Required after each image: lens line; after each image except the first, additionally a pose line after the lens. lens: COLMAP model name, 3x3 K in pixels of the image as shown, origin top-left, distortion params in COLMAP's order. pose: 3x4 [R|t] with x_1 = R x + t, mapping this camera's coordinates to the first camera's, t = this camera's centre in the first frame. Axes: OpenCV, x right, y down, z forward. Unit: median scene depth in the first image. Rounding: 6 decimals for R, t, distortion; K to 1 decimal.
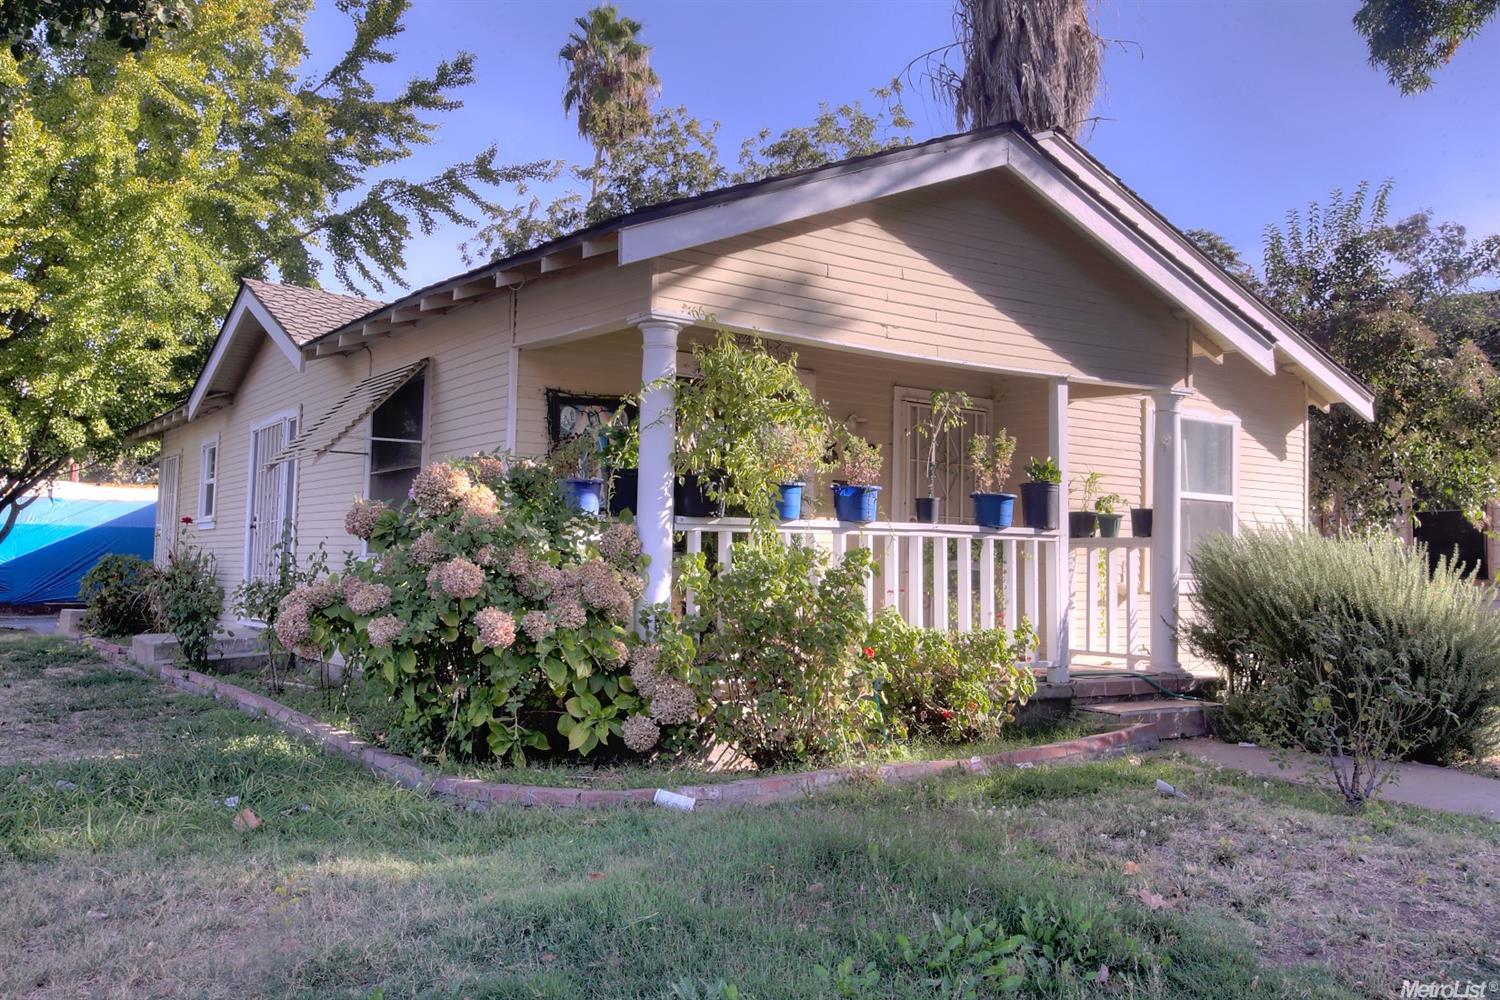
lens RADIAL K [[1251.3, 0, 750.0], [0, 1251.3, 500.0], [0, 0, 1]] dist [0.031550, -0.000163]
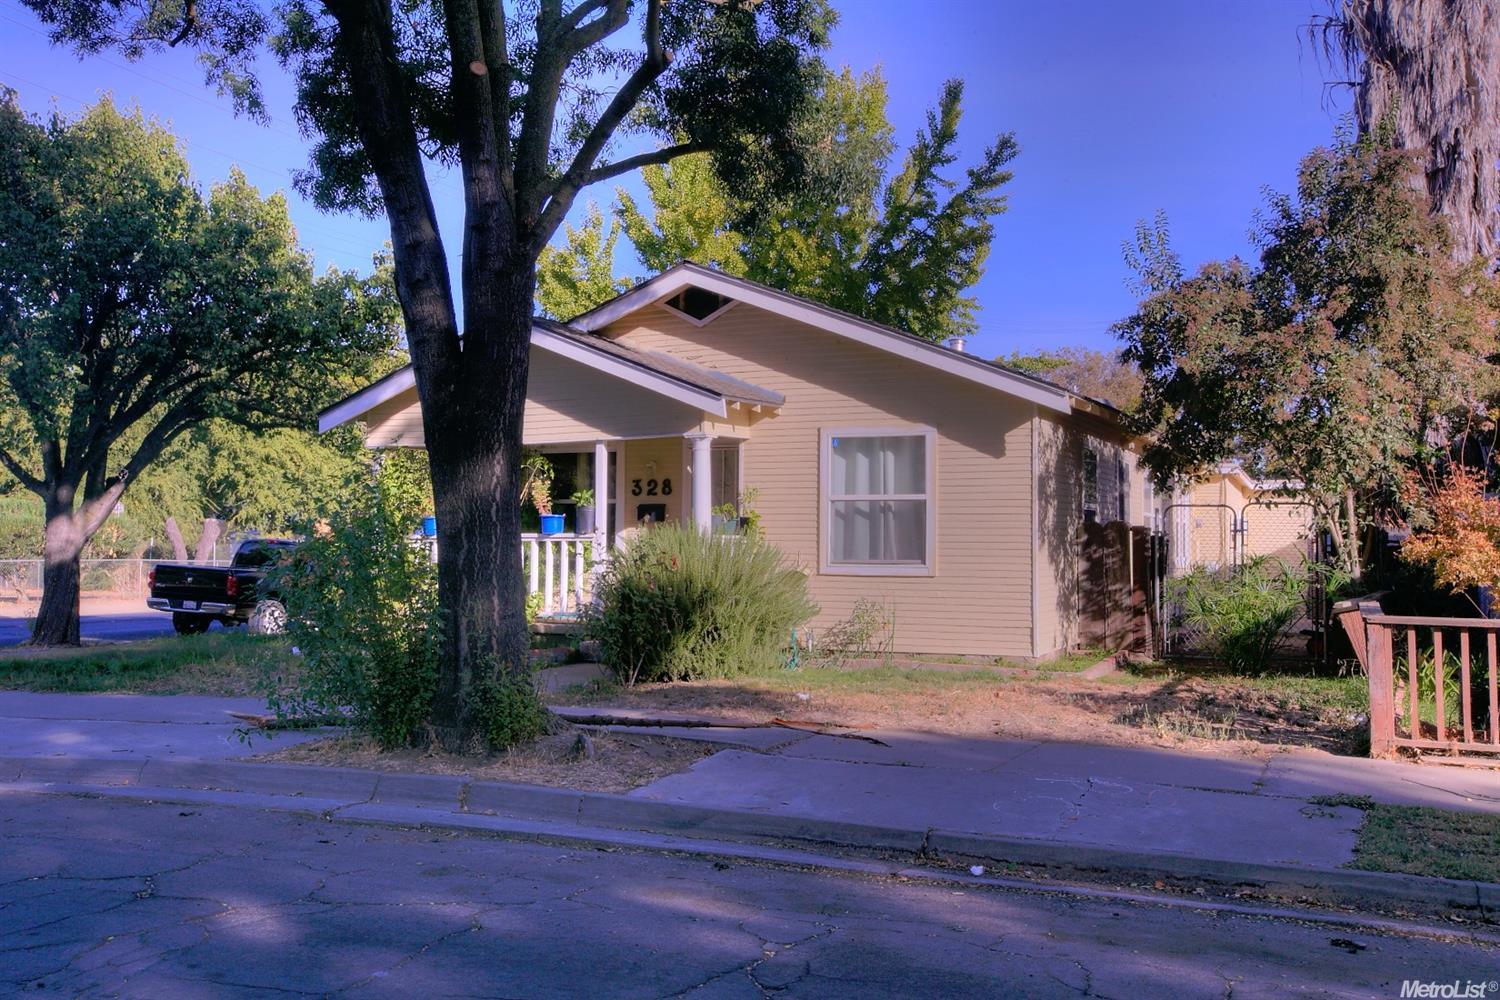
lens RADIAL K [[1430.1, 0, 750.0], [0, 1430.1, 500.0], [0, 0, 1]] dist [0.032211, 0.014116]
pose [[0.510517, -0.050330, -0.858394, 1.992660], [0.050096, 0.998331, -0.028741, 0.044633], [0.858407, -0.028329, 0.512186, 0.216911]]
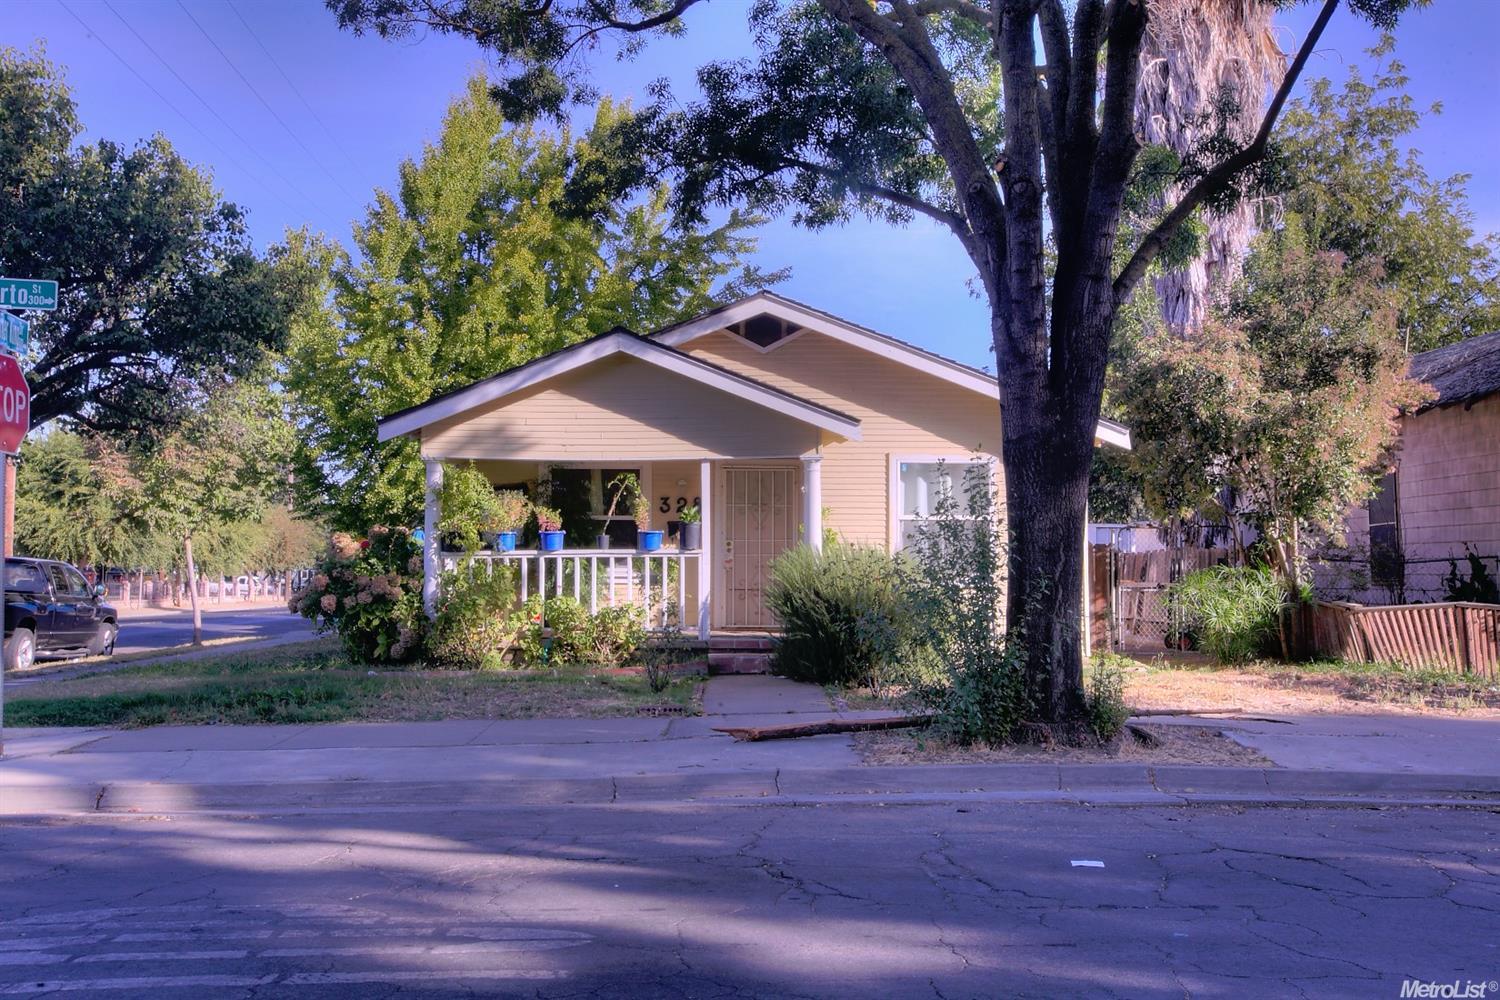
lens RADIAL K [[1430.1, 0, 750.0], [0, 1430.1, 500.0], [0, 0, 1]] dist [0.032211, 0.014116]
pose [[0.828513, -0.049130, -0.557811, 1.397377], [0.045110, 0.998762, -0.020964, 0.000365], [0.558151, -0.007794, 0.829703, -0.567236]]
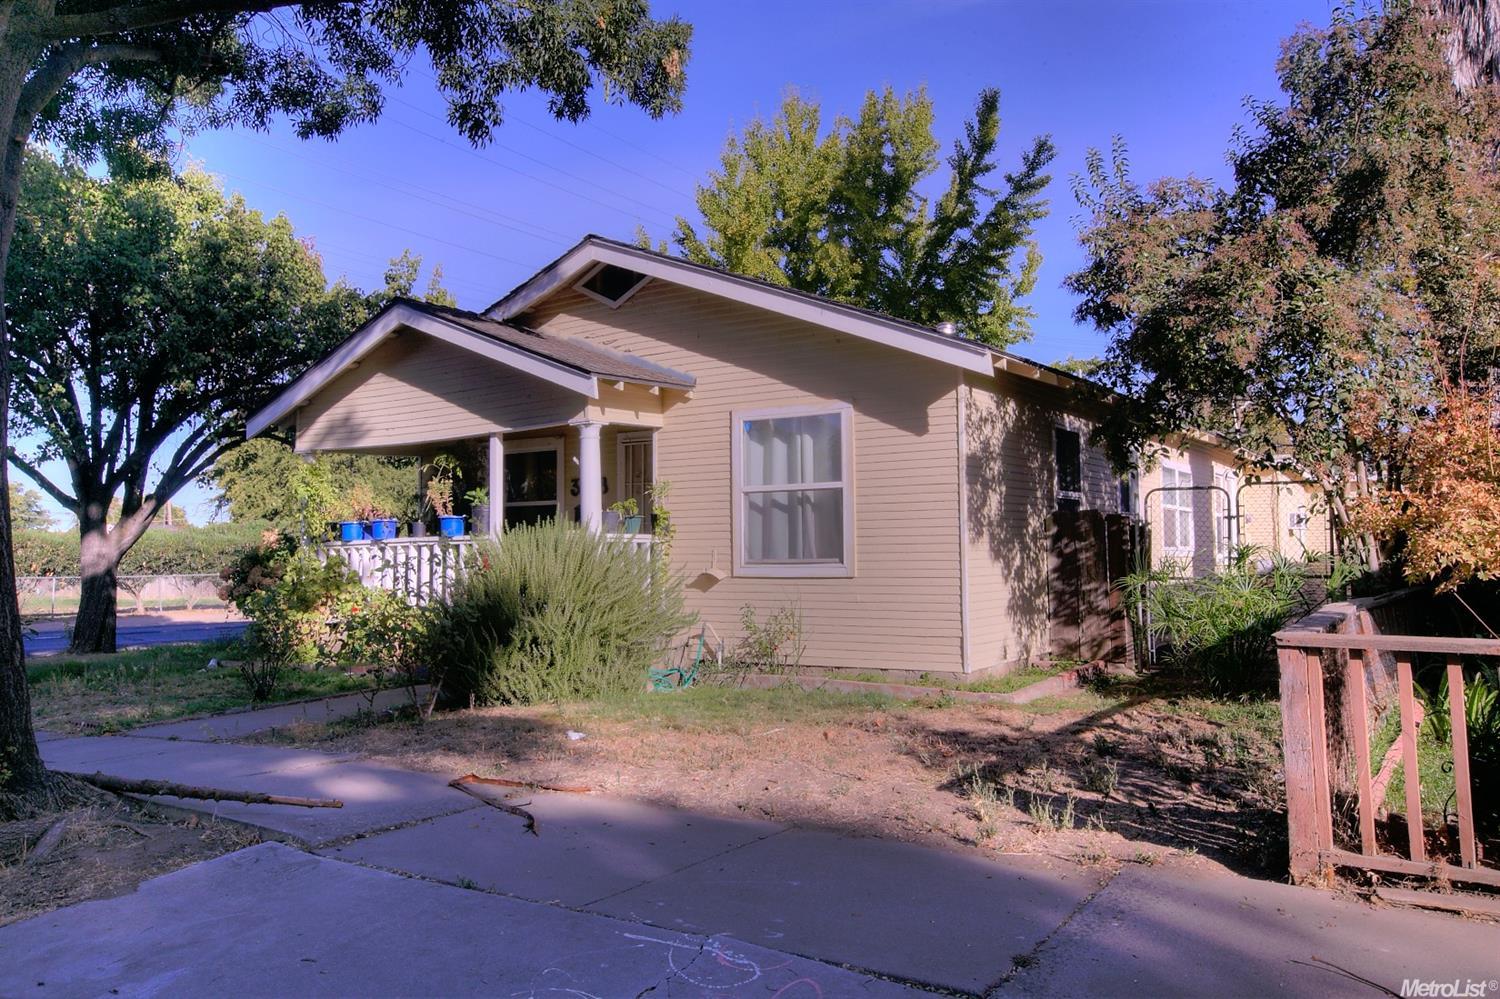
lens RADIAL K [[1161.7, 0, 750.0], [0, 1161.7, 499.5], [0, 0, 1]] dist [-0.006656, 0.049949]
pose [[0.369739, -0.075622, -0.926053, 1.675342], [0.066492, 0.996280, -0.054809, 0.079104], [0.926753, -0.041310, 0.373392, 0.782837]]
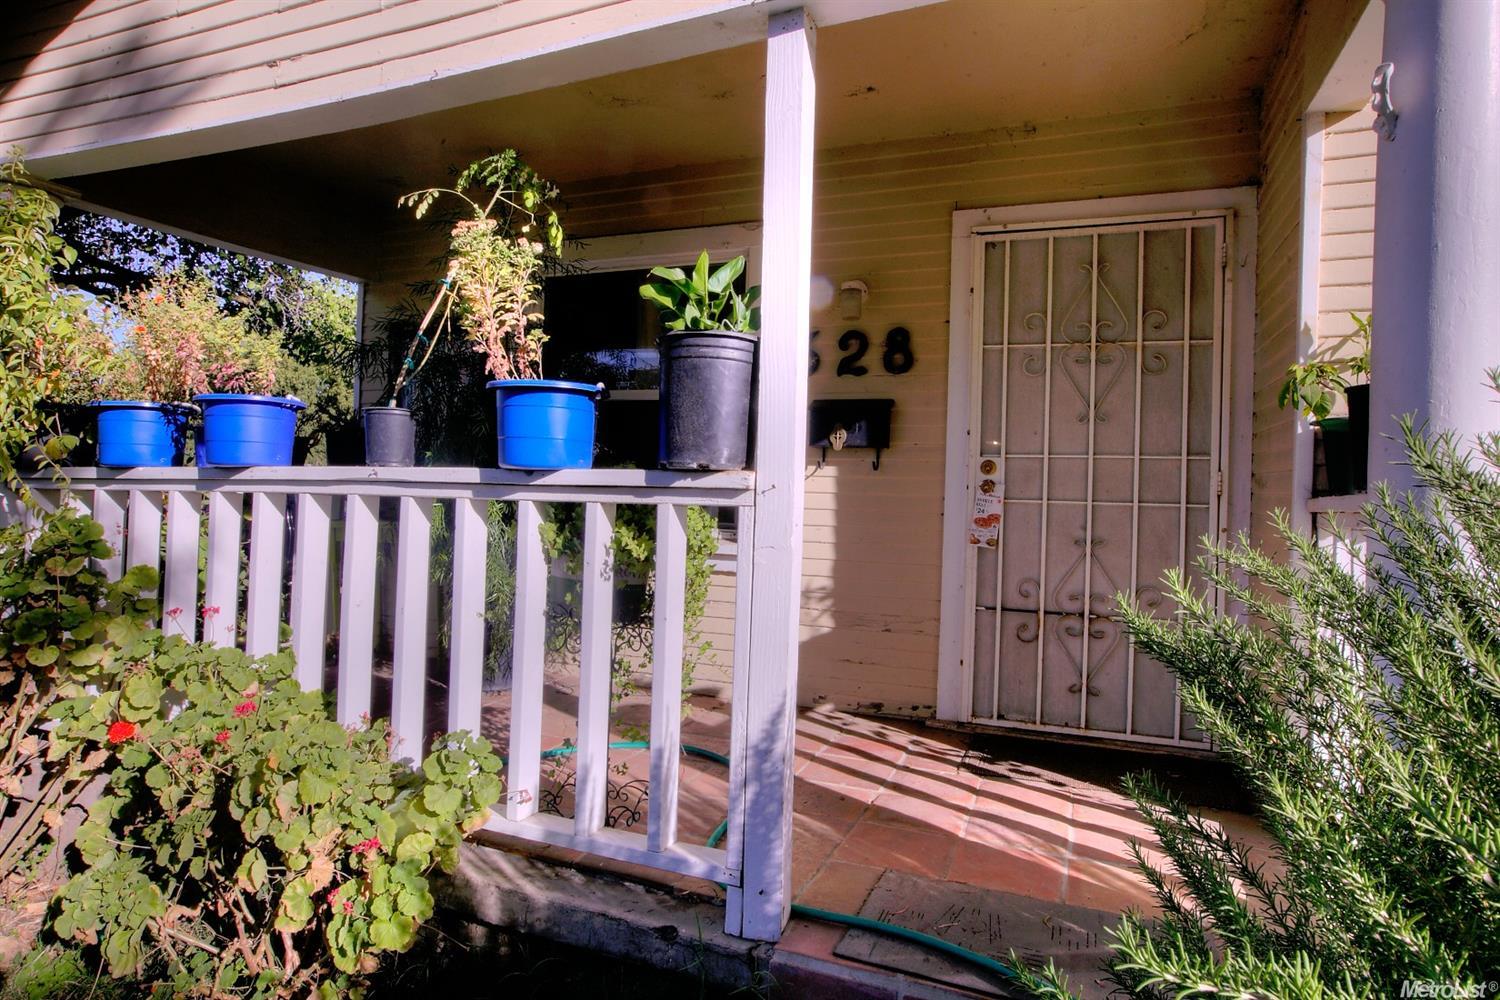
lens RADIAL K [[850.8, 0, 750.0], [0, 850.8, 500.0], [0, 0, 1]] dist [-0.034753, 0.000081]
pose [[0.547858, -0.006733, -0.836545, 0.439458], [0.025481, 0.999638, 0.008641, 0.029632], [0.836184, -0.026050, 0.547831, 0.889191]]
